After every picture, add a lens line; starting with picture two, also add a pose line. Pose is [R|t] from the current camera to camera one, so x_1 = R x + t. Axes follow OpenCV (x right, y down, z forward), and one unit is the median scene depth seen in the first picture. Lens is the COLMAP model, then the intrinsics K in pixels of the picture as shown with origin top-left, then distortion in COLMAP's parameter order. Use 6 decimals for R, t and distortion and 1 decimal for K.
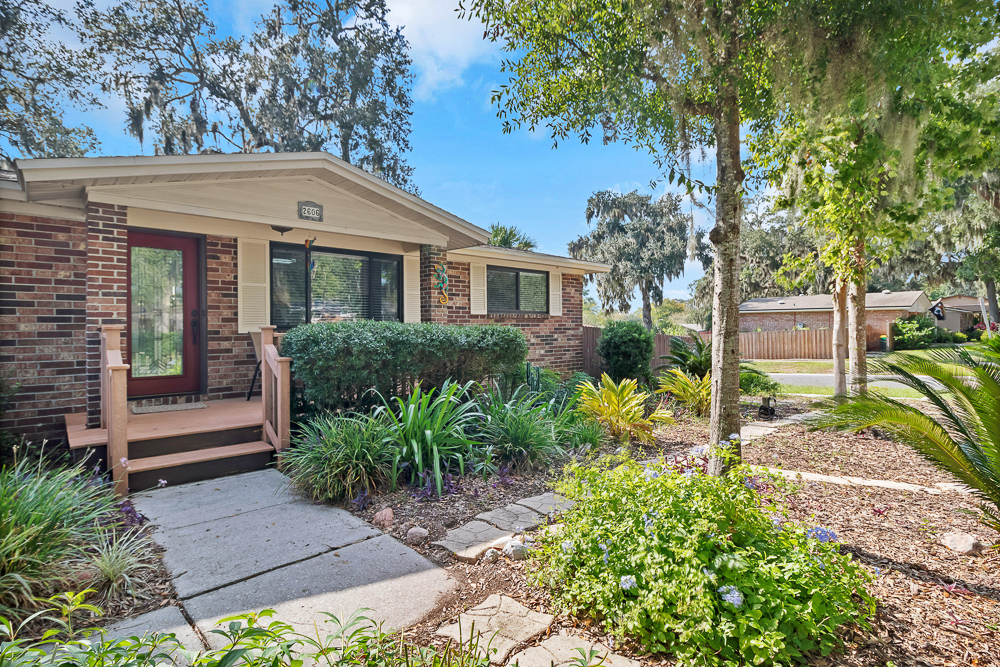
lens RADIAL K [[502.4, 0, 501.1], [0, 502.4, 334.2], [0, 0, 1]] dist [-0.001344, -0.000276]
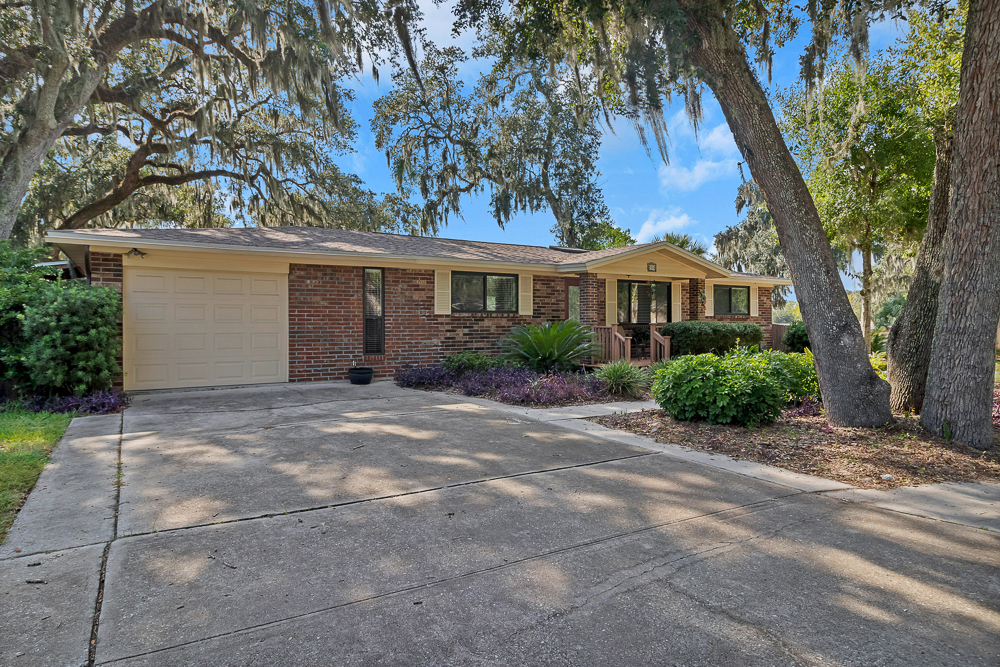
lens RADIAL K [[595.7, 0, 498.6], [0, 595.7, 328.6], [0, 0, 1]] dist [-0.001659, 0.000511]
pose [[0.982898, 0.002812, -0.184129, -0.144501], [-0.004237, 0.999964, -0.007347, 0.006799], [0.184102, 0.008002, 0.982875, -0.397988]]
